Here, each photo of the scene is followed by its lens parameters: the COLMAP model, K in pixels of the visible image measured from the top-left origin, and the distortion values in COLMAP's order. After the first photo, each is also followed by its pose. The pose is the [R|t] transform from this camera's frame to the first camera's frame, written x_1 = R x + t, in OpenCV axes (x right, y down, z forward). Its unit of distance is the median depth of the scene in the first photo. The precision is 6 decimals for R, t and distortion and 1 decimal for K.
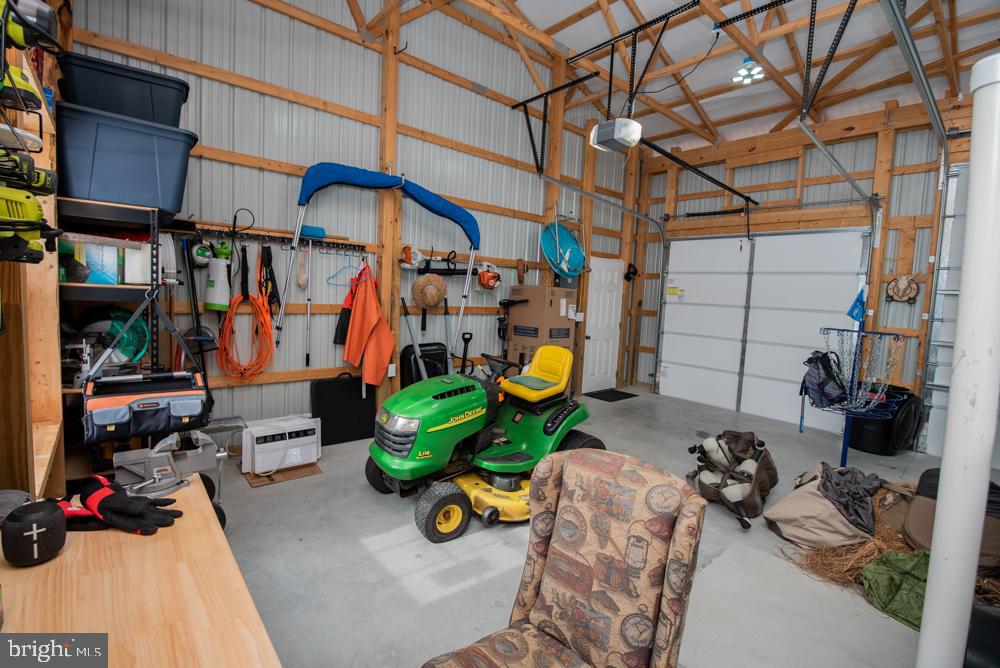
lens RADIAL K [[441.1, 0, 478.0], [0, 441.1, 333.0], [0, 0, 1]] dist [0.000262, -0.009318]
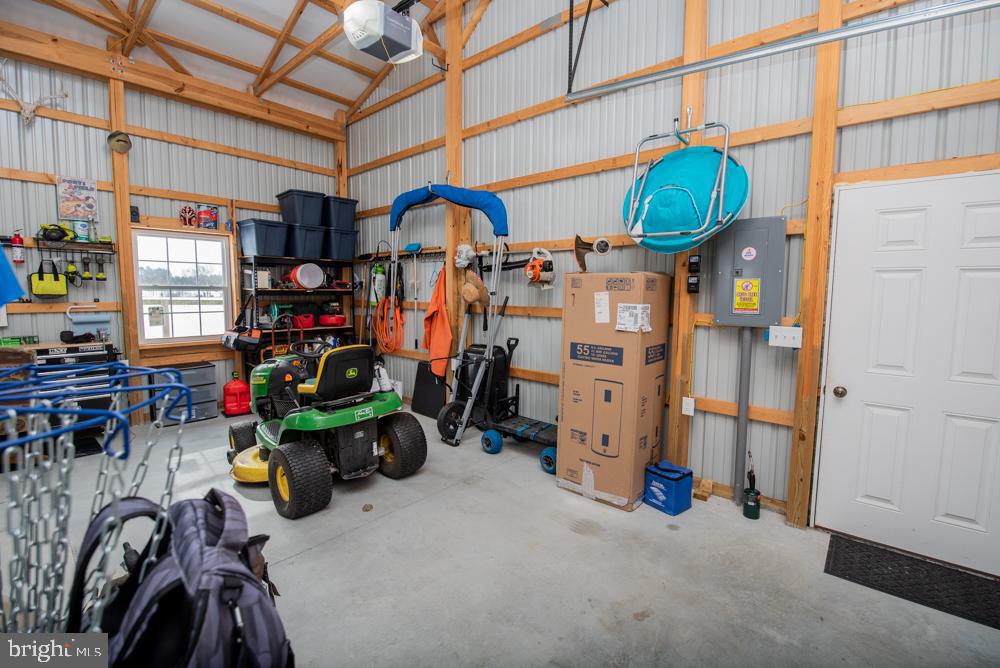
lens RADIAL K [[427.2, 0, 500.0], [0, 427.2, 334.0], [0, 0, 1]] dist [-0.001217, -0.009234]
pose [[0.159647, 0.053037, -0.985748, 0.704884], [-0.097770, 0.994496, 0.037673, -0.032955], [0.982321, 0.090362, 0.163954, 0.788216]]
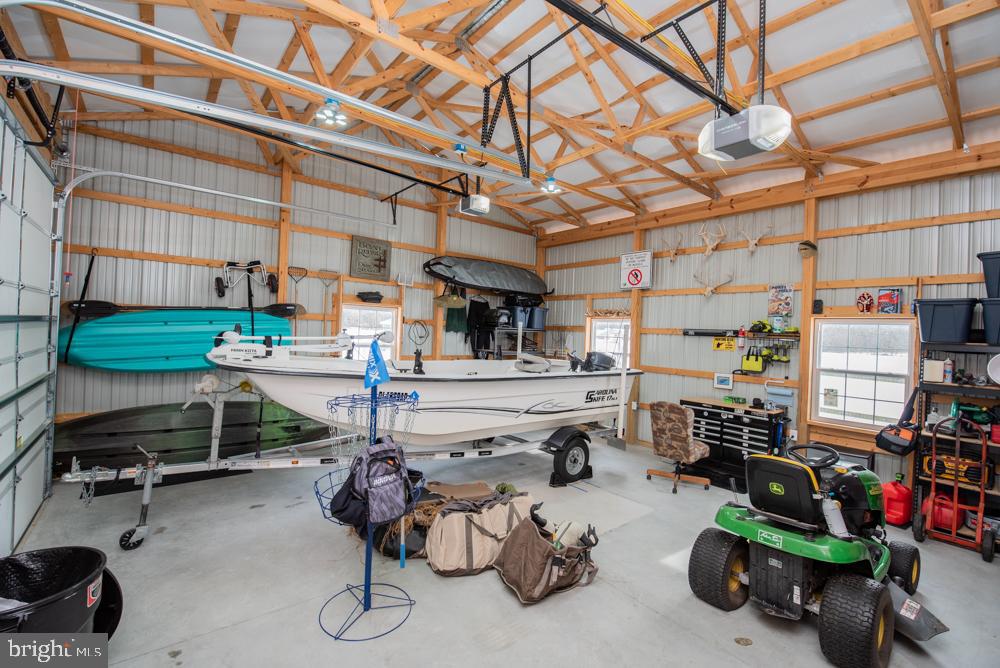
lens RADIAL K [[427.2, 0, 500.0], [0, 427.2, 334.0], [0, 0, 1]] dist [-0.001217, -0.009234]
pose [[-0.996128, -0.087400, 0.009506, 0.457378], [-0.085913, 0.990681, 0.105685, -0.142557], [-0.018654, 0.104459, -0.994354, 1.165920]]
